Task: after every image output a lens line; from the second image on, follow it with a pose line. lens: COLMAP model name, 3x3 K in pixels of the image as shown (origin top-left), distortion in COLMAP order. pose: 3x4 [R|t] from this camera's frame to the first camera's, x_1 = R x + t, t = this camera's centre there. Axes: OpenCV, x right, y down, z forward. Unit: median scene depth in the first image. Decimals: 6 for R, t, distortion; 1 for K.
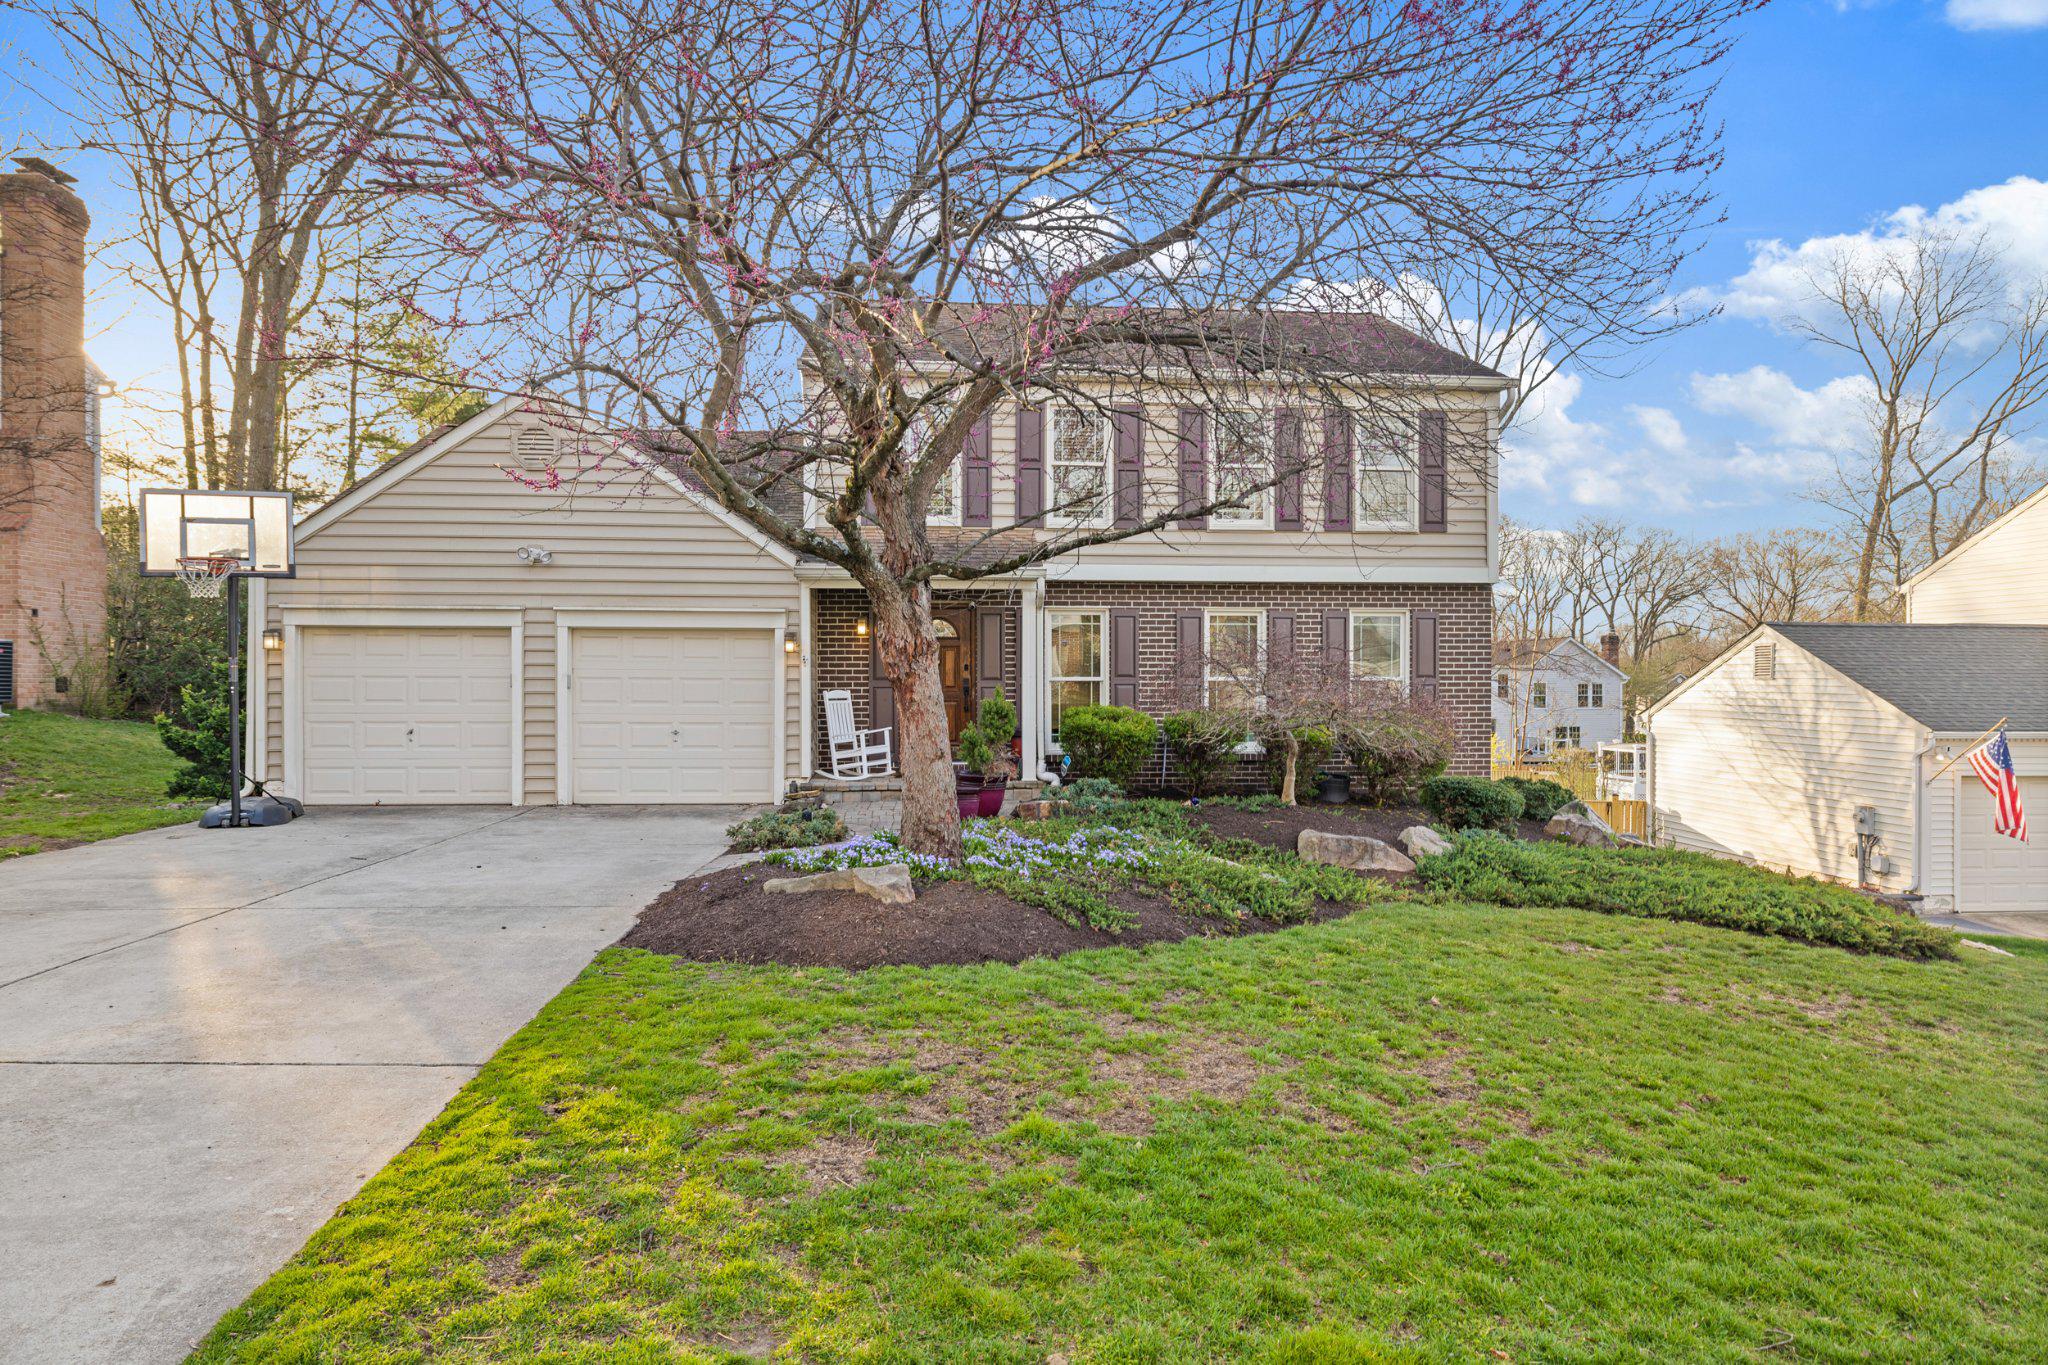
lens RADIAL K [[1157.4, 0, 1006.3], [0, 1157.4, 680.4], [0, 0, 1]] dist [0.003053, 0.002489]
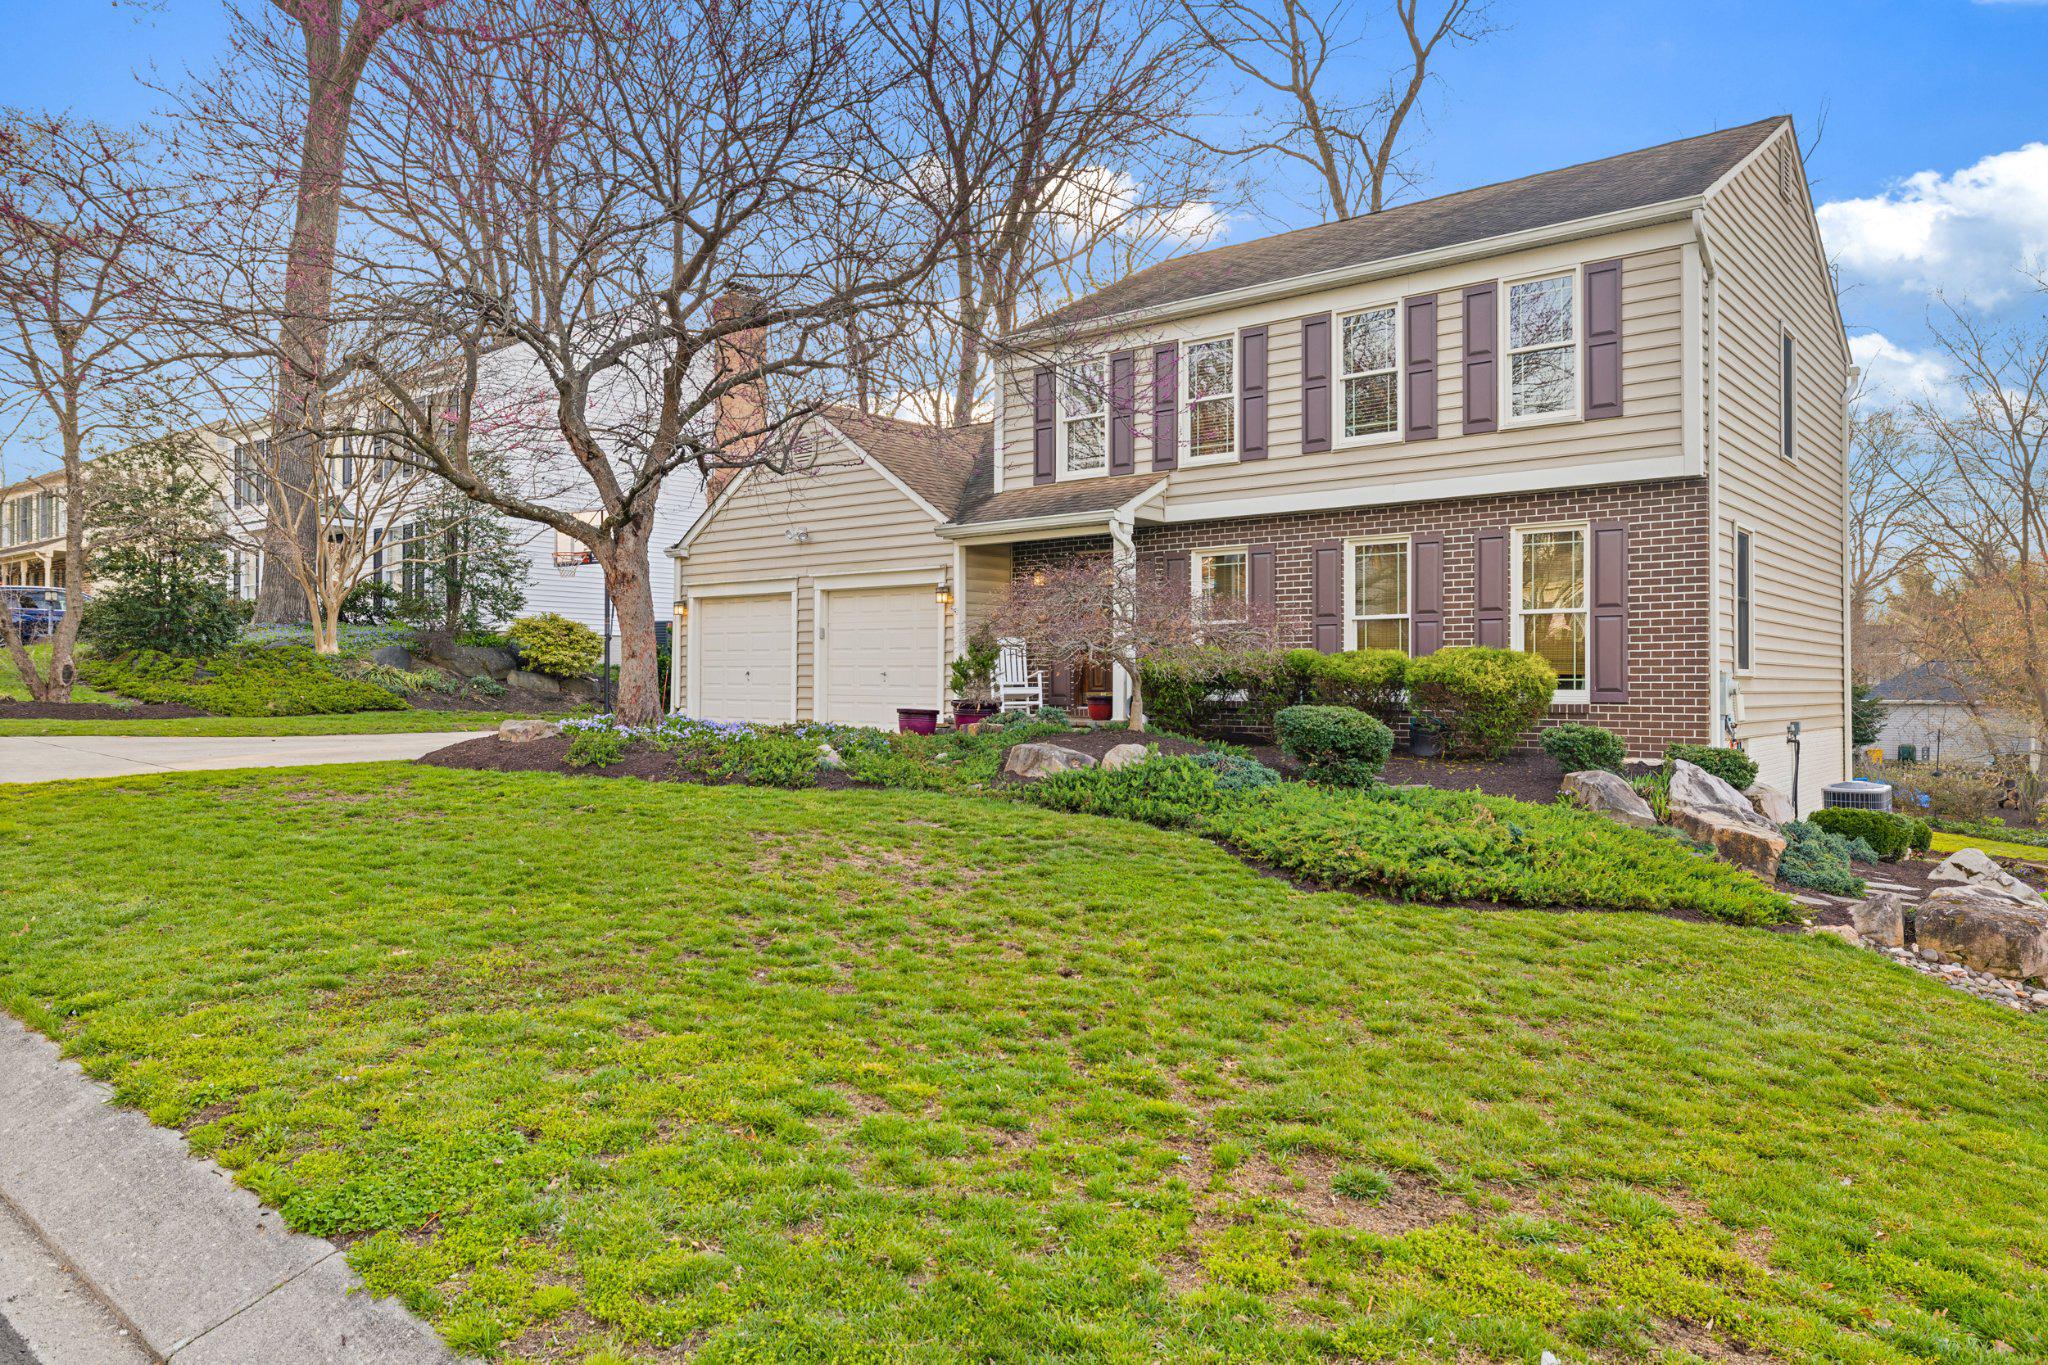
lens RADIAL K [[1361.1, 0, 1026.6], [0, 1361.1, 669.7], [0, 0, 1]] dist [-0.002073, -0.000159]
pose [[0.717917, -0.007459, -0.696089, 0.817726], [-0.001278, 0.999927, -0.012032, 0.058512], [0.696128, 0.009527, 0.717855, 0.090321]]
